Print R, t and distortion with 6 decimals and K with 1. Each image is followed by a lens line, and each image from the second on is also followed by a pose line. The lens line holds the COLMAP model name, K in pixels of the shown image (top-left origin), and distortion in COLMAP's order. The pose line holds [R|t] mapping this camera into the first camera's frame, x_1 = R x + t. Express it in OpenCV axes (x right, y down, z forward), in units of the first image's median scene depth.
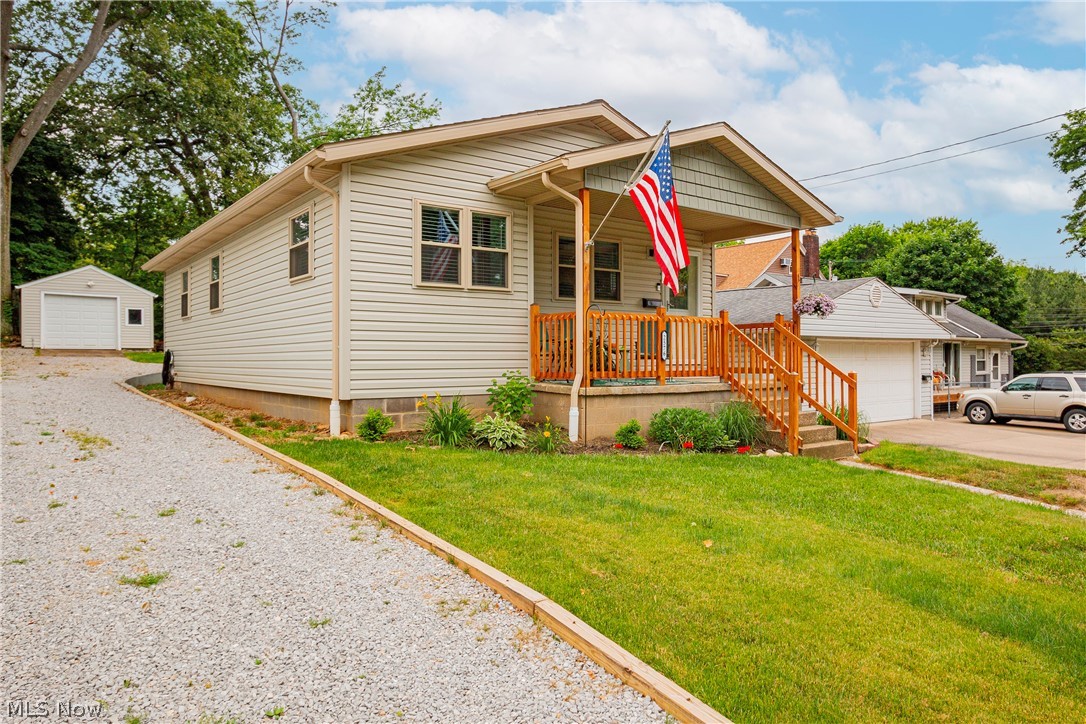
lens RADIAL K [[717.3, 0, 543.0], [0, 717.3, 362.0], [0, 0, 1]] dist [-0.000126, -0.000032]
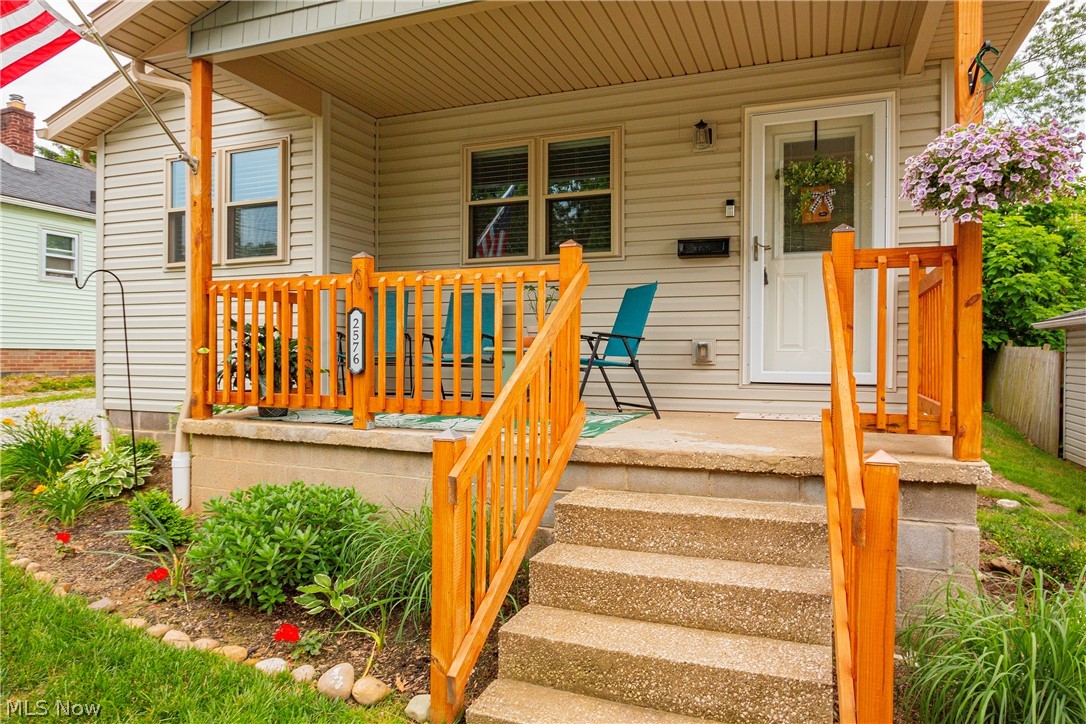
lens RADIAL K [[703.2, 0, 520.5], [0, 703.2, 359.0], [0, 0, 1]] dist [0.000278, -0.000490]
pose [[0.502677, 0.012377, -0.864386, 0.602841], [-0.010348, 0.999912, 0.008299, -0.017305], [0.864413, 0.004773, 0.502761, 0.851870]]
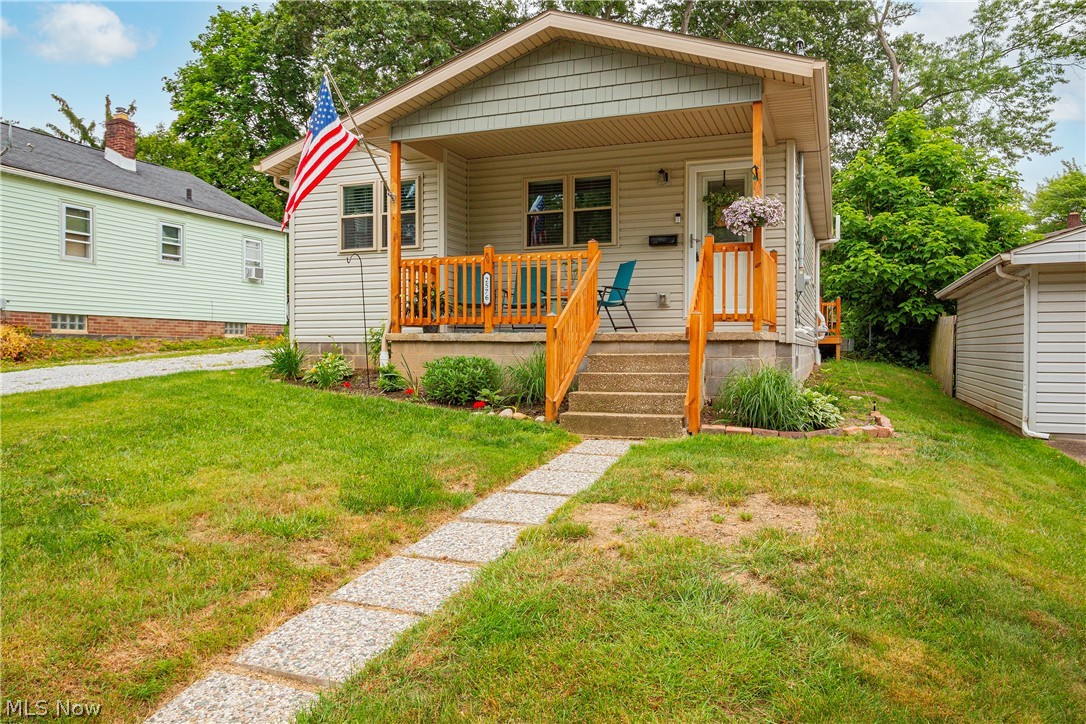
lens RADIAL K [[740.2, 0, 546.5], [0, 740.2, 401.0], [0, 0, 1]] dist [0.002901, 0.005720]
pose [[0.537035, 0.067036, -0.840892, 1.002039], [-0.003143, 0.996989, 0.077473, 0.043565], [0.843554, -0.038963, 0.535629, 0.546461]]
